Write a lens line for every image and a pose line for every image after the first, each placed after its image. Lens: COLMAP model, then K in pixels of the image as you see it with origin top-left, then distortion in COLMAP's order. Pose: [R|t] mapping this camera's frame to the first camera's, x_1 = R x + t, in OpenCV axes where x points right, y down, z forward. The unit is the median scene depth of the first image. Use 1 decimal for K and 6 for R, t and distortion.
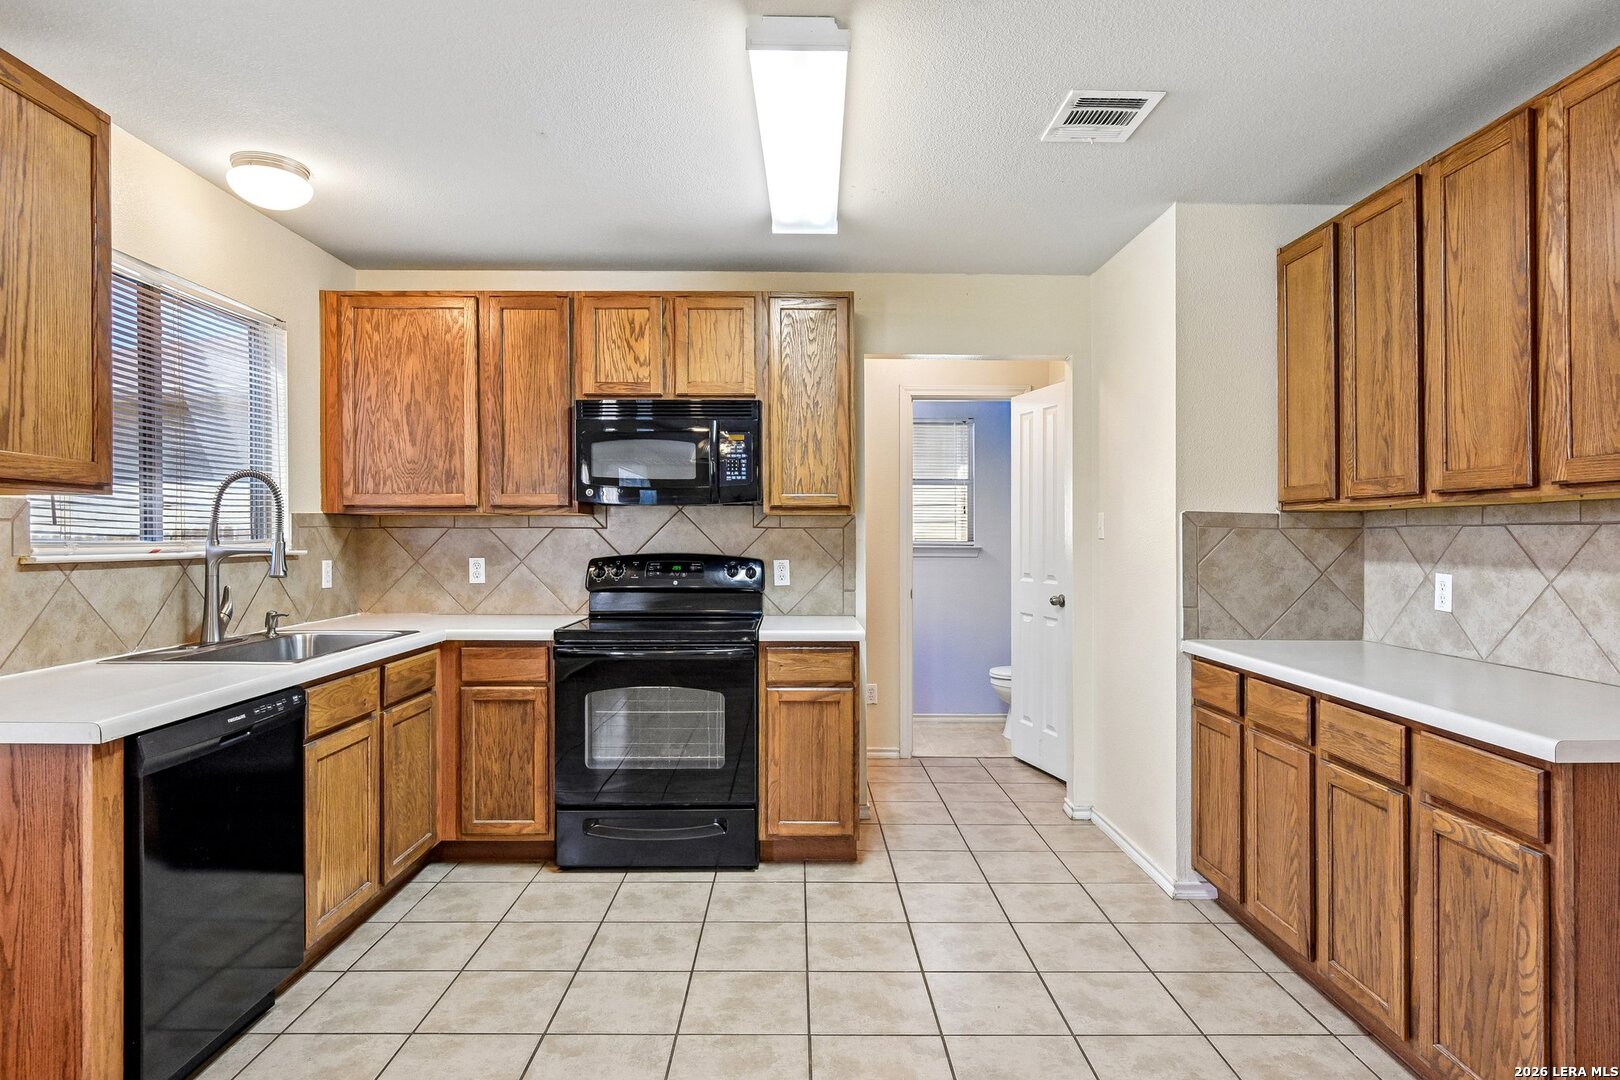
lens RADIAL K [[886.8, 0, 802.2], [0, 886.8, 531.8], [0, 0, 1]] dist [-0.003257, -0.003927]
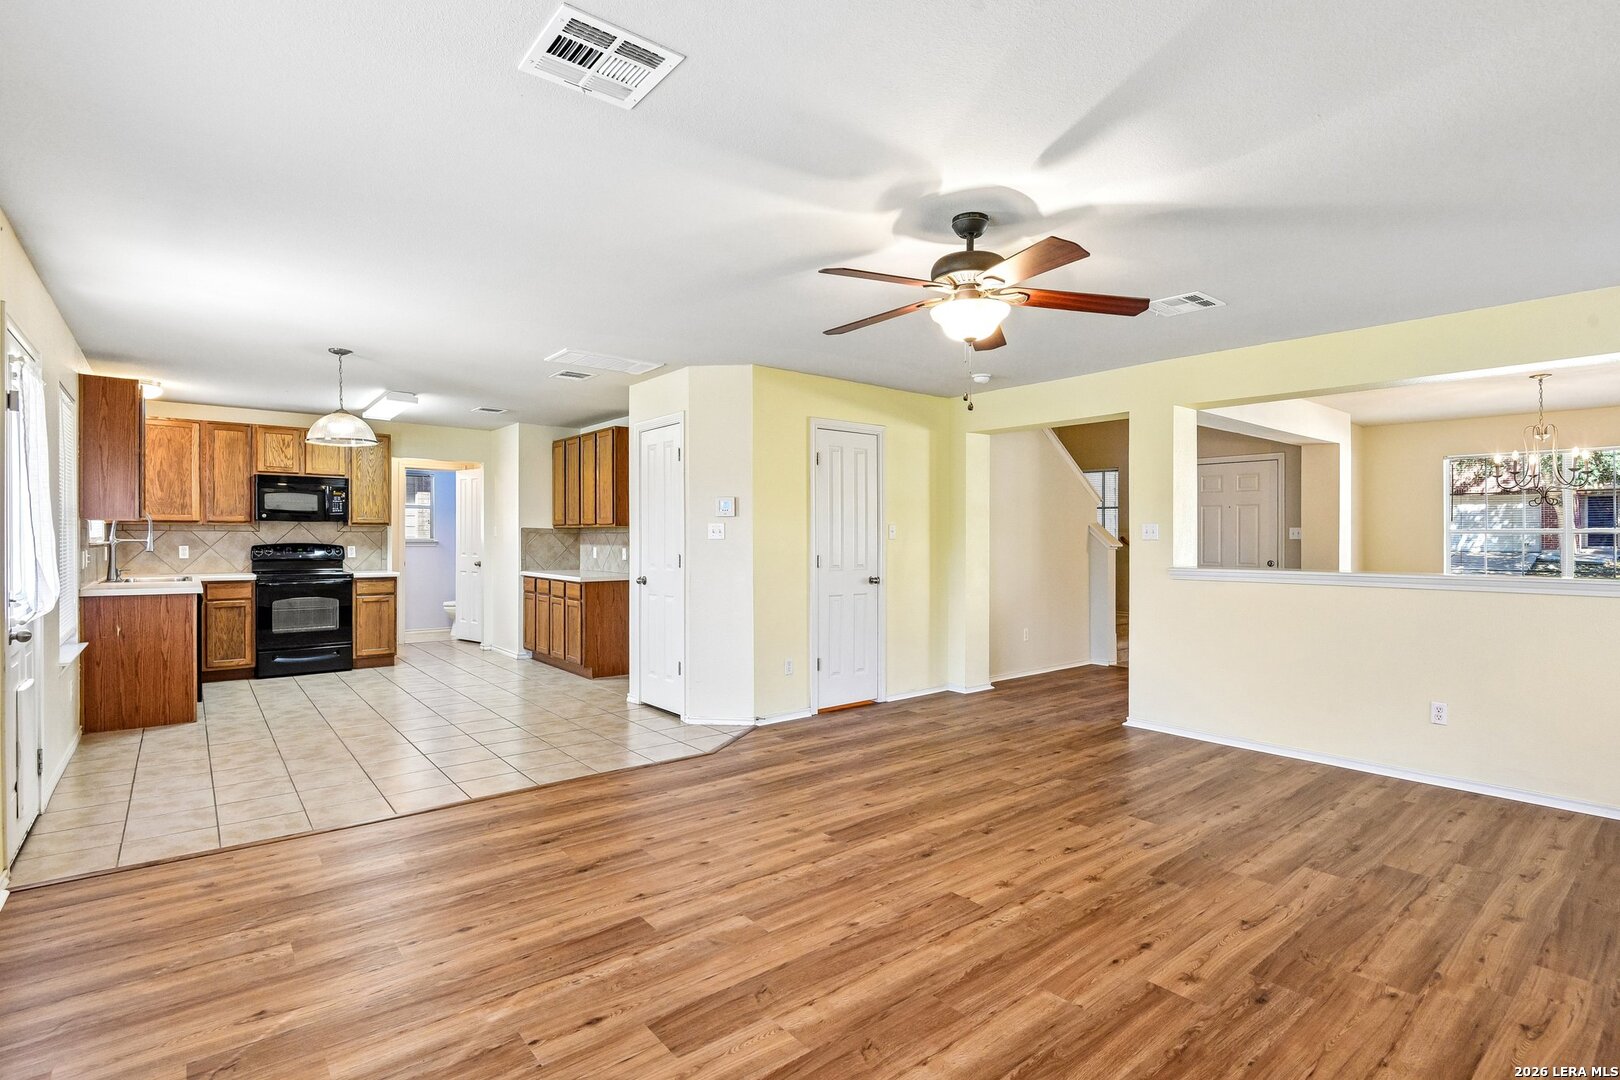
lens RADIAL K [[781.8, 0, 813.0], [0, 781.8, 533.0], [0, 0, 1]] dist [-0.026627, -0.000841]
pose [[0.781222, 0.005692, 0.624228, -0.408717], [-0.006643, 0.999978, -0.000805, -0.008487], [-0.624218, -0.003518, 0.781242, -1.553870]]
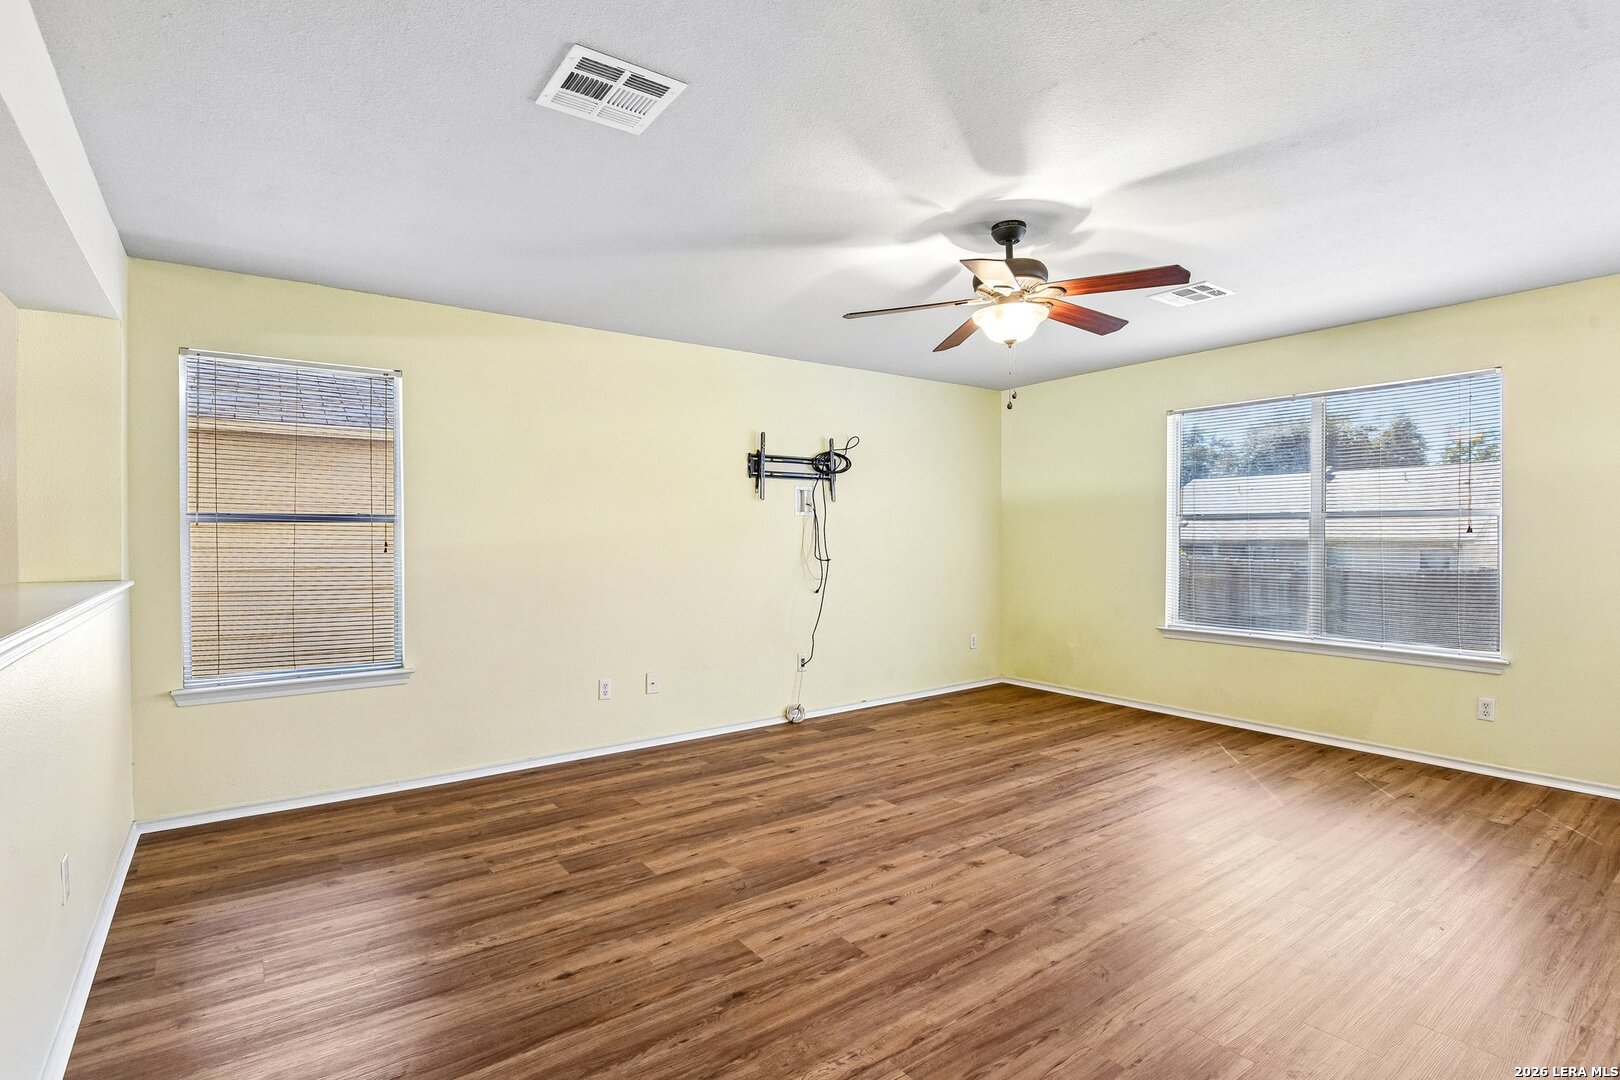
lens RADIAL K [[784.0, 0, 797.4], [0, 784.0, 553.5], [0, 0, 1]] dist [-0.007913, -0.000459]
pose [[-0.818493, 0.020918, -0.574135, 1.021583], [0.008854, 0.999678, 0.023799, -0.003008], [0.574448, 0.014395, -0.818414, -0.362297]]
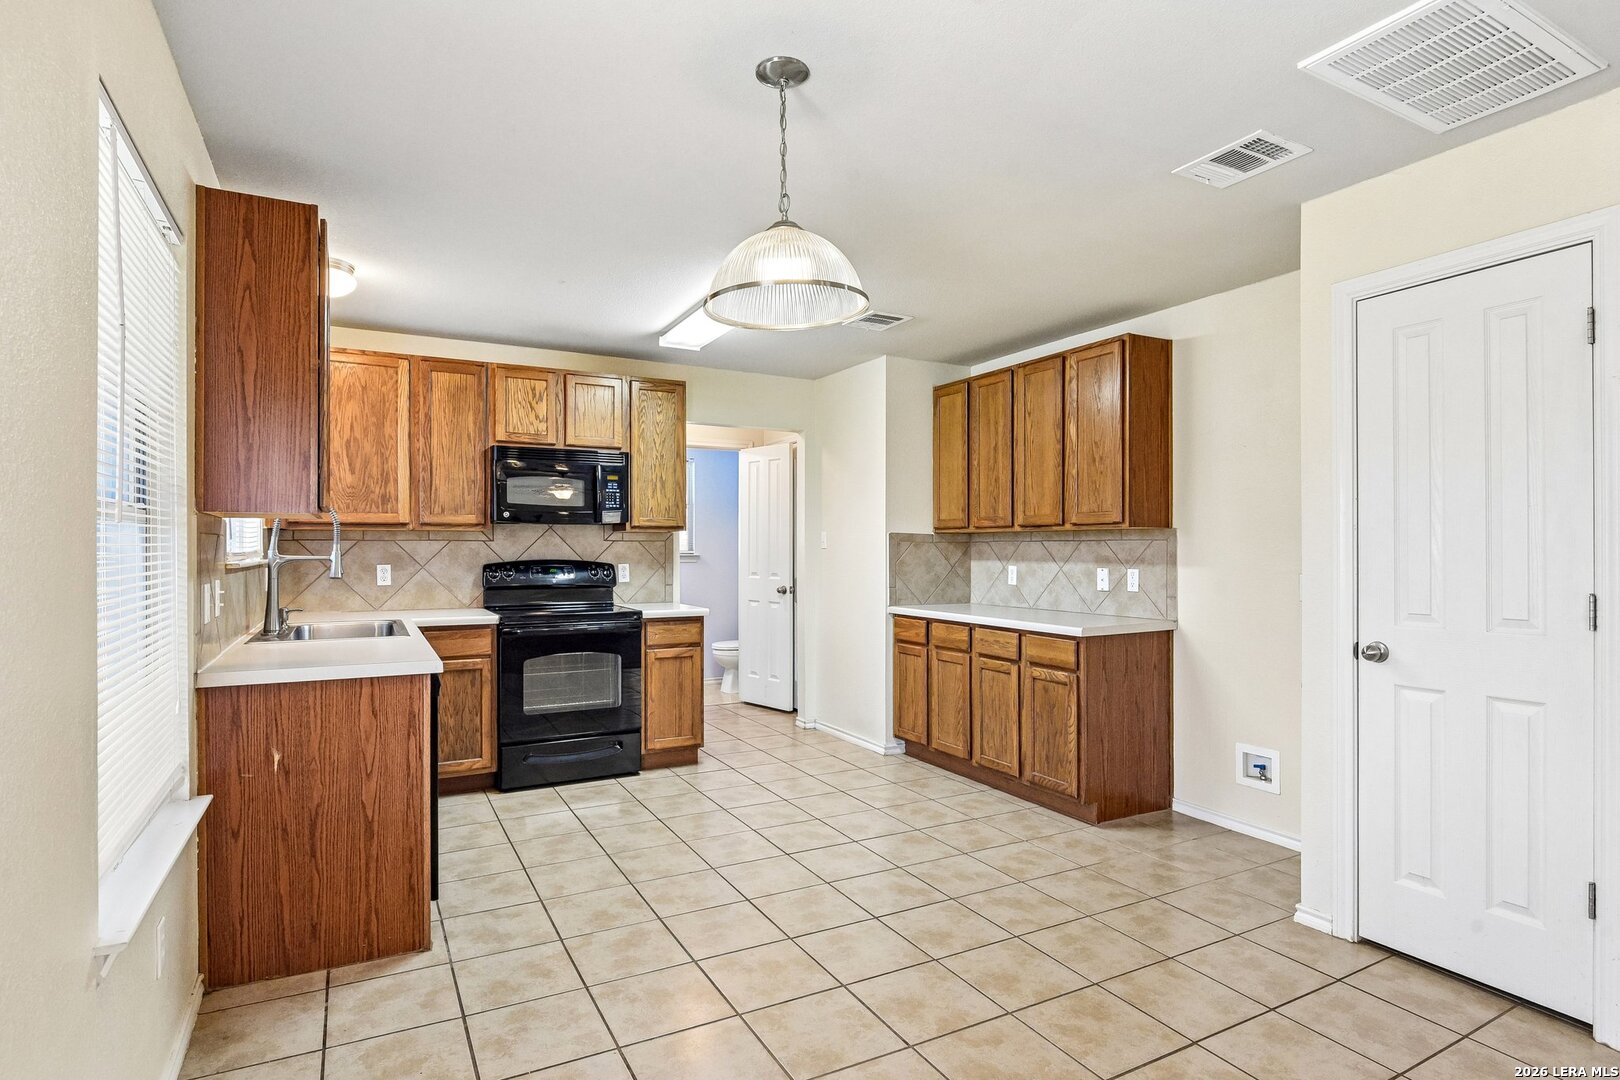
lens RADIAL K [[814.4, 0, 792.4], [0, 814.4, 537.3], [0, 0, 1]] dist [-0.022000, 0.000398]
pose [[0.886216, 0.005412, 0.463241, -0.466404], [-0.001938, 0.999966, -0.007974, -0.000710], [-0.463269, 0.006168, 0.886196, -0.325861]]
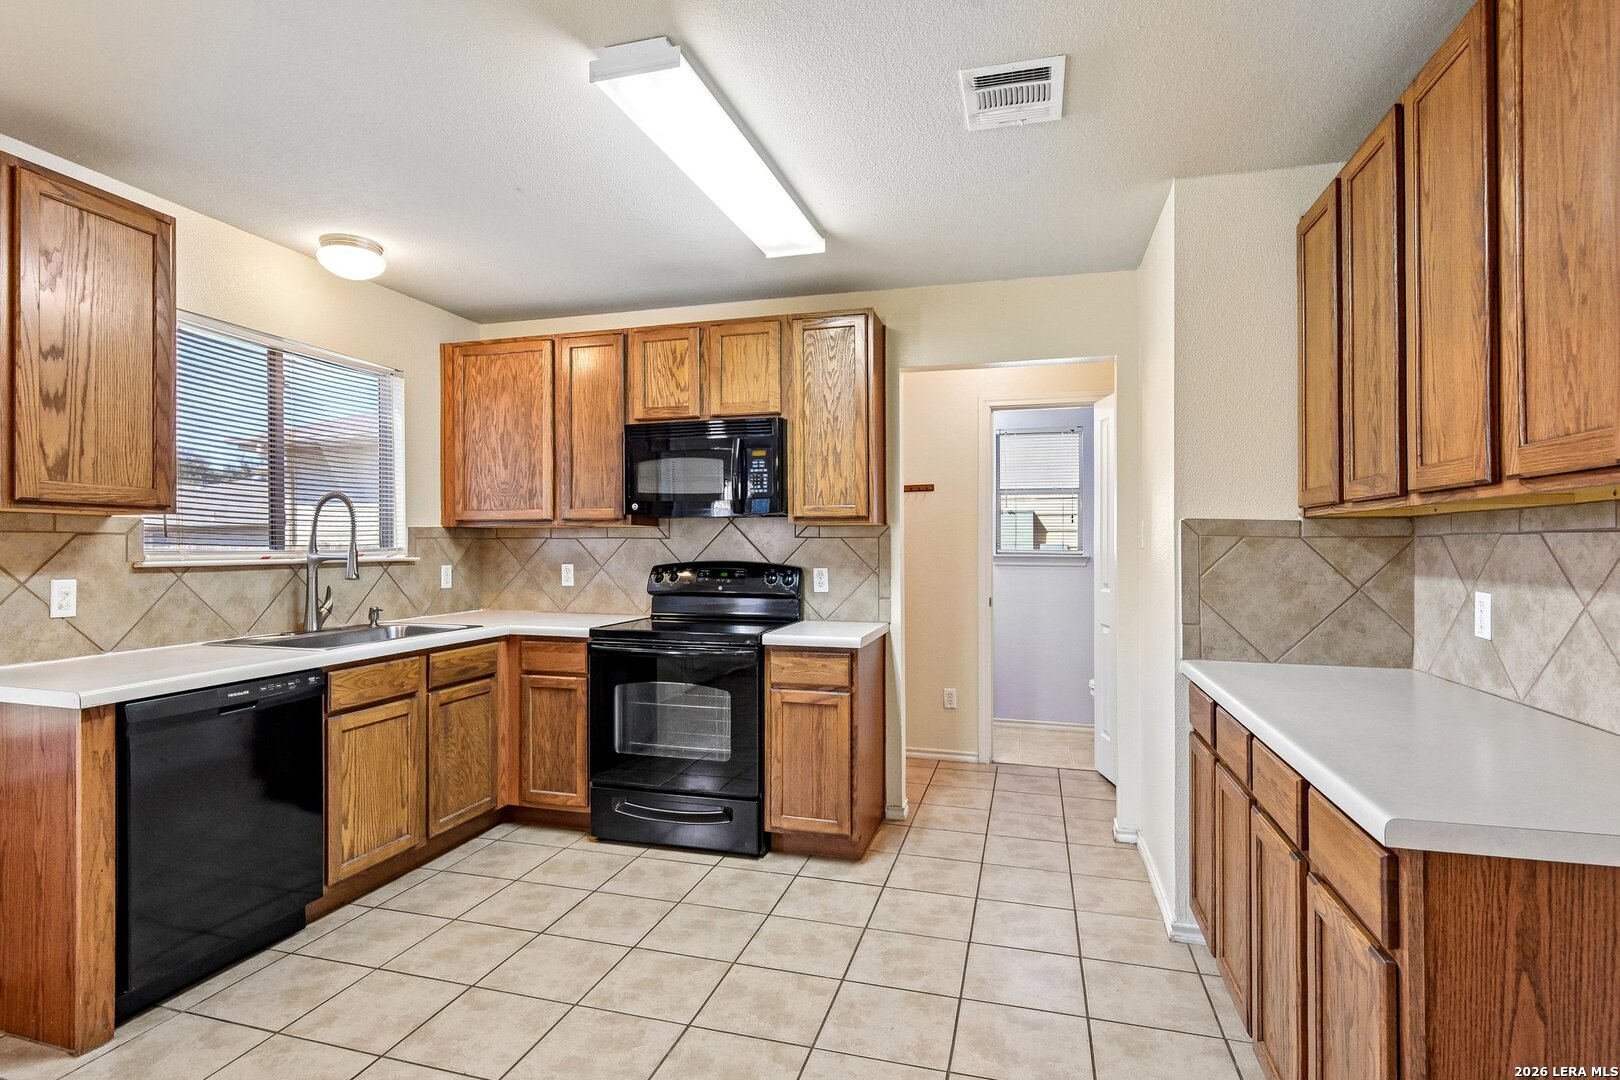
lens RADIAL K [[799.0, 0, 806.5], [0, 799.0, 546.2], [0, 0, 1]] dist [-0.002974, -0.000432]
pose [[0.959588, 0.000282, -0.281407, 0.276860], [0.001731, 0.999975, 0.006904, -0.001076], [0.281402, -0.007112, 0.959564, 0.098455]]
